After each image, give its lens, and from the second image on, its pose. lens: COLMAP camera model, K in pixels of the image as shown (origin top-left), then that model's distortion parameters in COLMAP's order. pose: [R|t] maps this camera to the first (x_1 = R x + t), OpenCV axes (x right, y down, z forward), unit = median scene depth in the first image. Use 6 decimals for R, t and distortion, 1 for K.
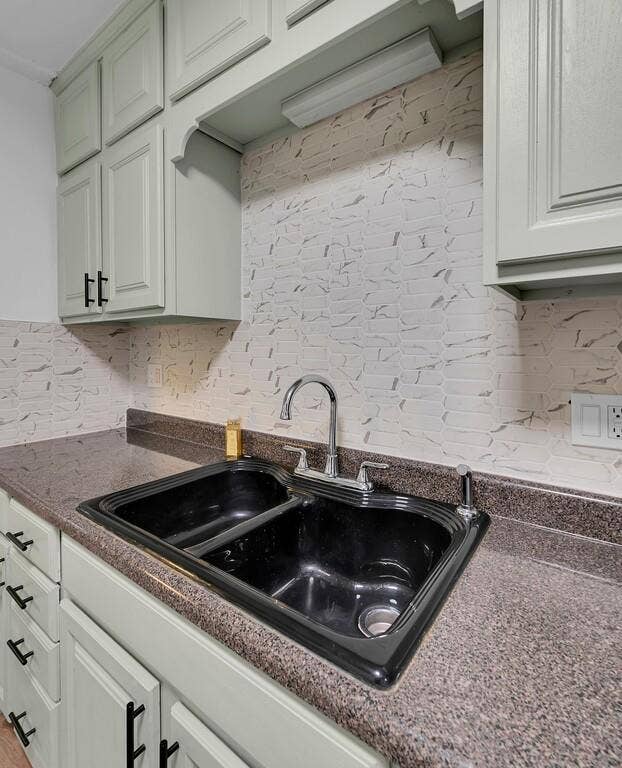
lens RADIAL K [[373.7, 0, 314.3], [0, 373.7, 356.1], [0, 0, 1]] dist [0.000565, -0.000070]
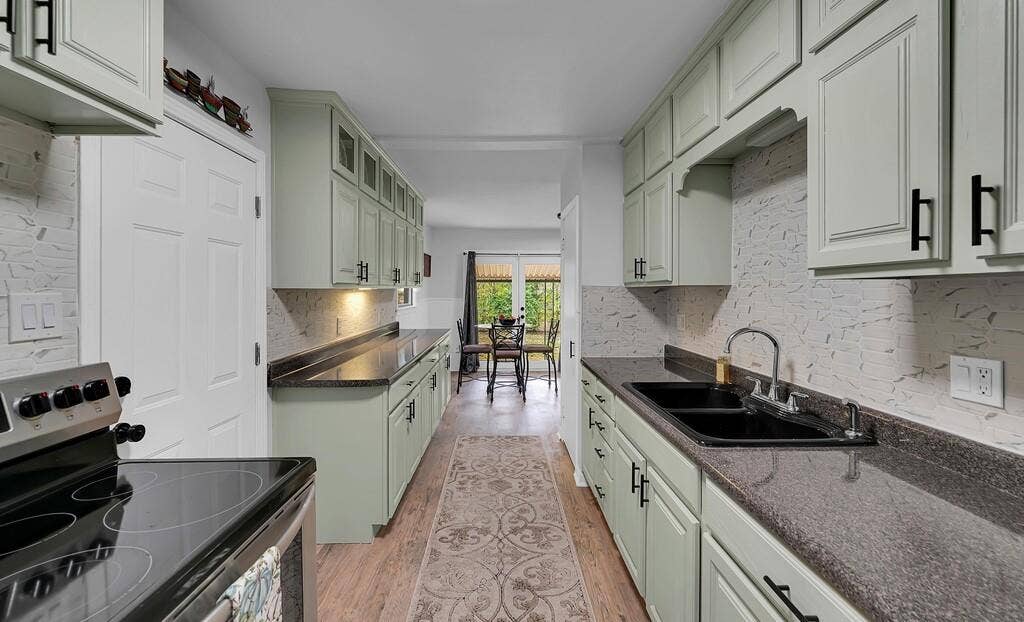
lens RADIAL K [[420.2, 0, 513.3], [0, 420.2, 293.0], [0, 0, 1]] dist [-0.000124, -0.000002]
pose [[0.619911, 0.002171, -0.784669, 0.636753], [-0.014553, 0.999856, -0.008731, -0.051633], [0.784537, 0.016832, 0.619853, -0.713883]]
